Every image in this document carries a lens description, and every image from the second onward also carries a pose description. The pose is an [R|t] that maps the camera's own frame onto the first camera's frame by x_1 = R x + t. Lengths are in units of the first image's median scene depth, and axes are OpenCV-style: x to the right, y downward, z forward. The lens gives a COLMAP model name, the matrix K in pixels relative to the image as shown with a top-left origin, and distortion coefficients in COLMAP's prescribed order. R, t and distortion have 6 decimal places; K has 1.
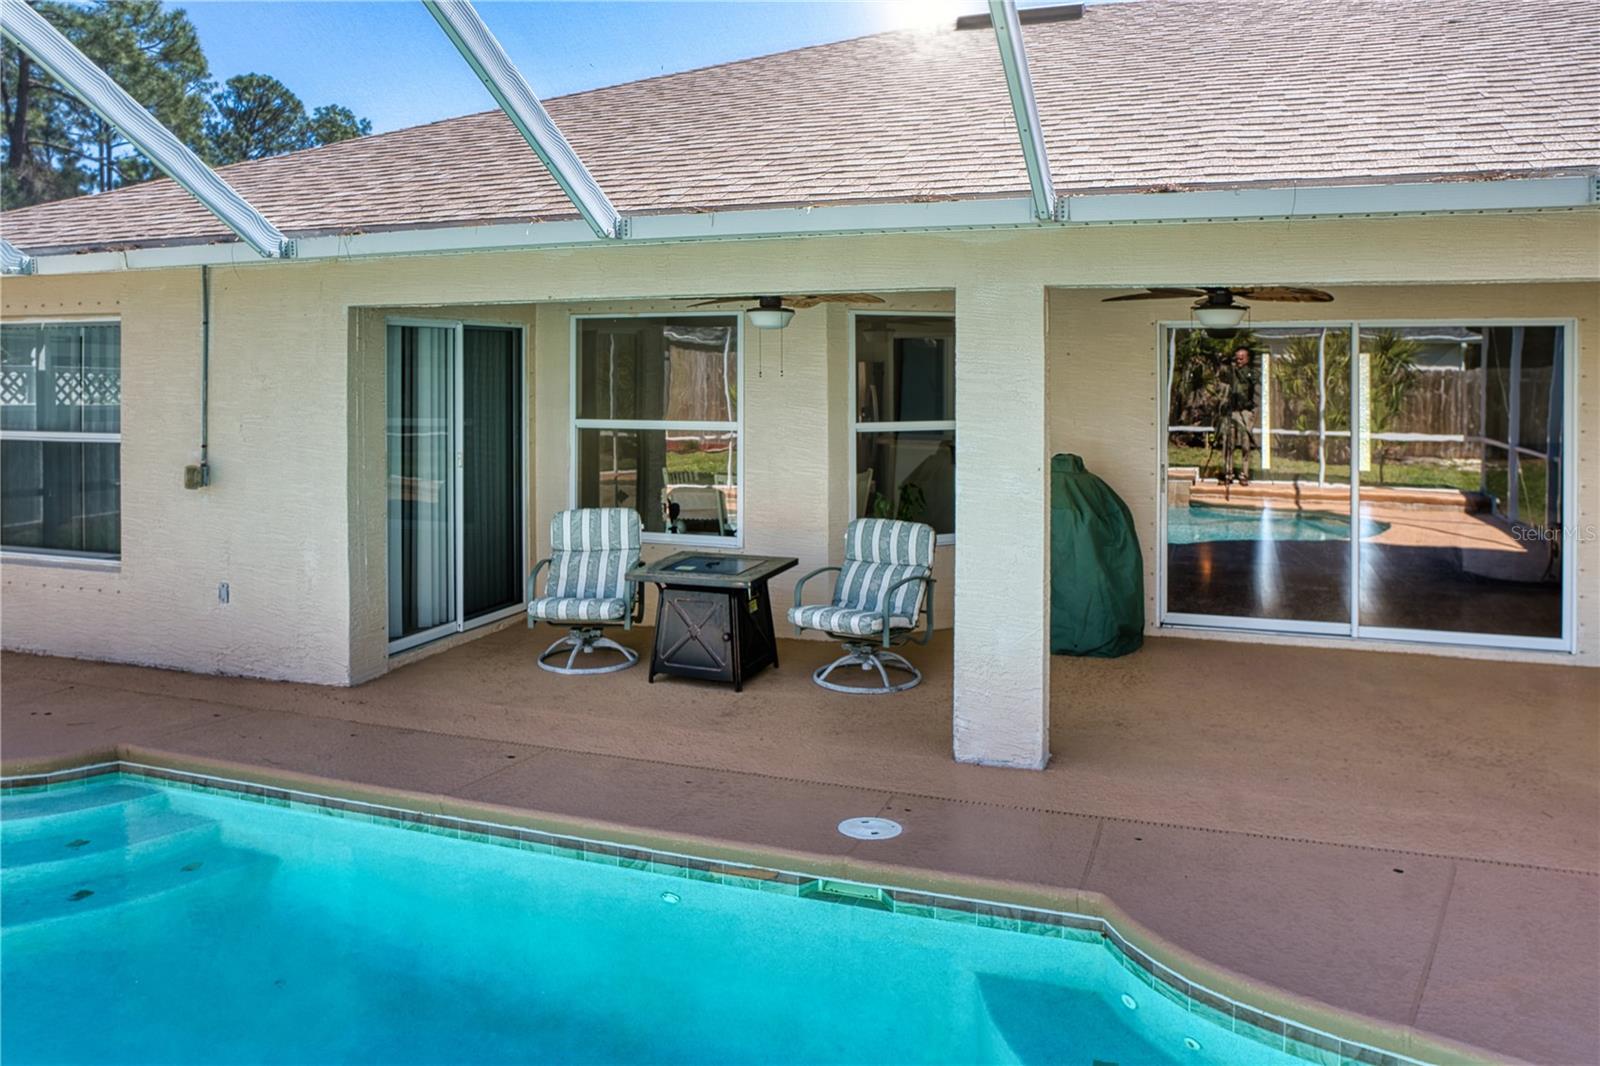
lens RADIAL K [[1141.6, 0, 799.9], [0, 1141.6, 375.2], [0, 0, 1]] dist [-0.043431, -0.000137]
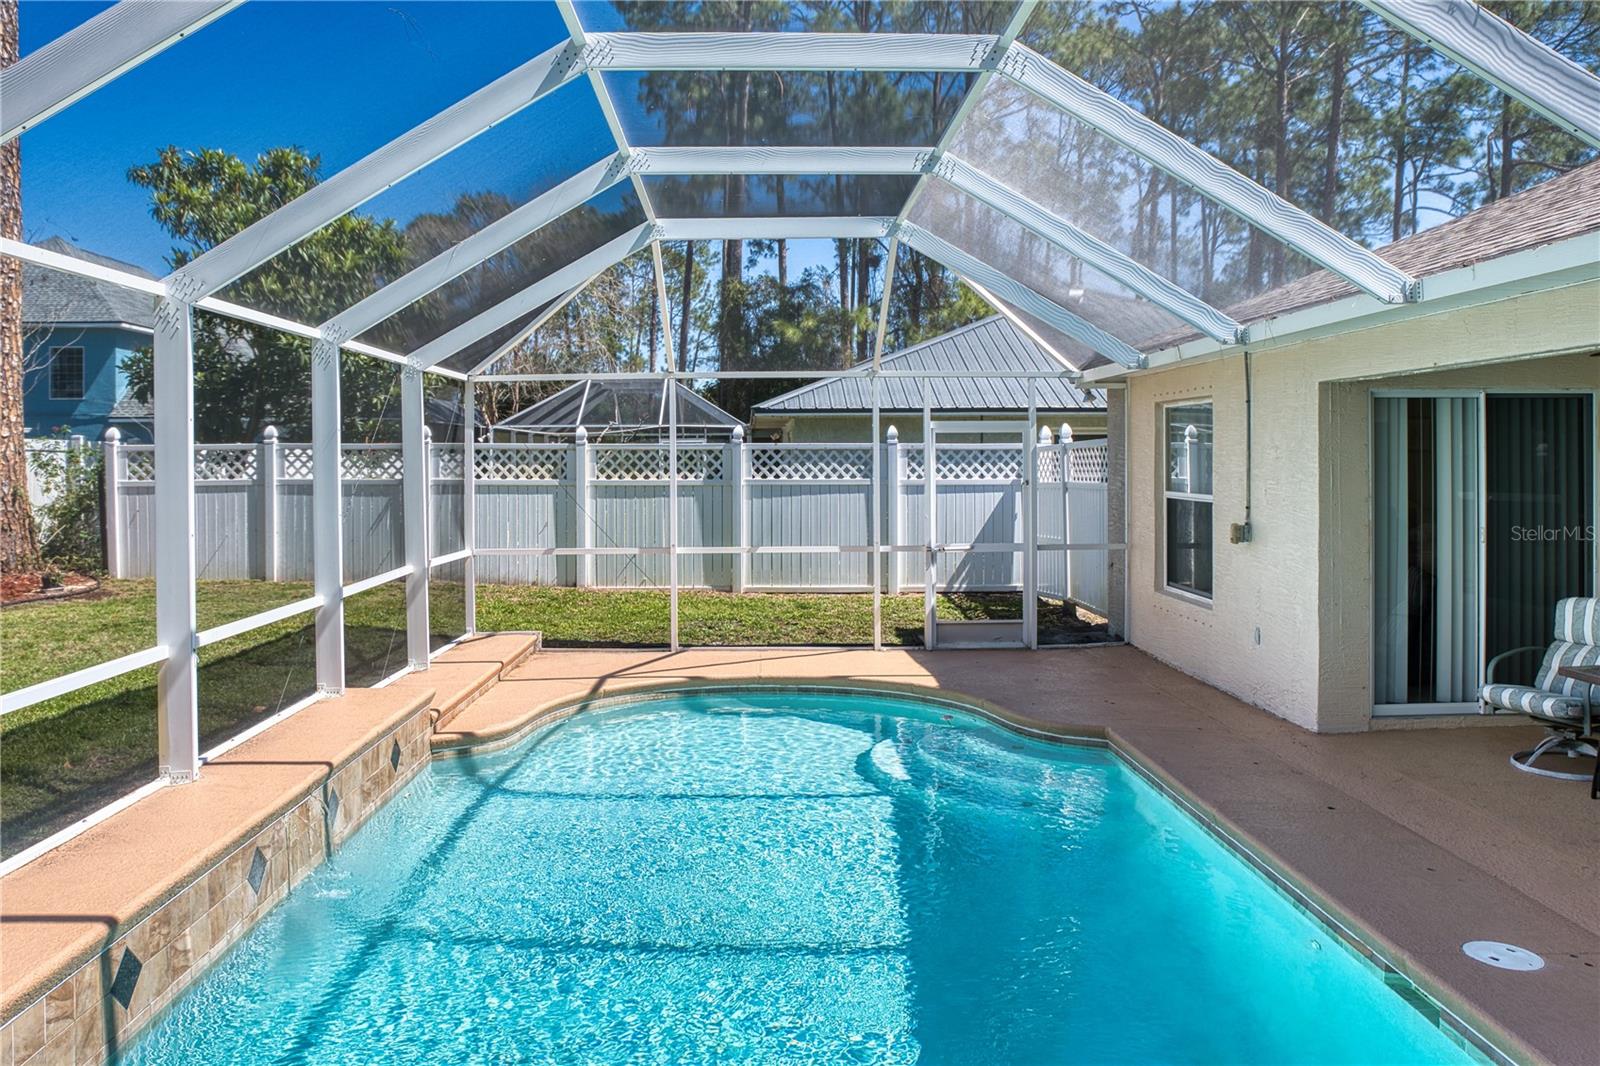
lens RADIAL K [[1242.1, 0, 833.8], [0, 1242.1, 493.9], [0, 0, 1]] dist [-0.073297, 0.001659]
pose [[0.396987, 0.029725, -0.917343, 0.487222], [0.002098, 0.999443, 0.033293, 0.005829], [0.917822, -0.015142, 0.396704, 0.109054]]
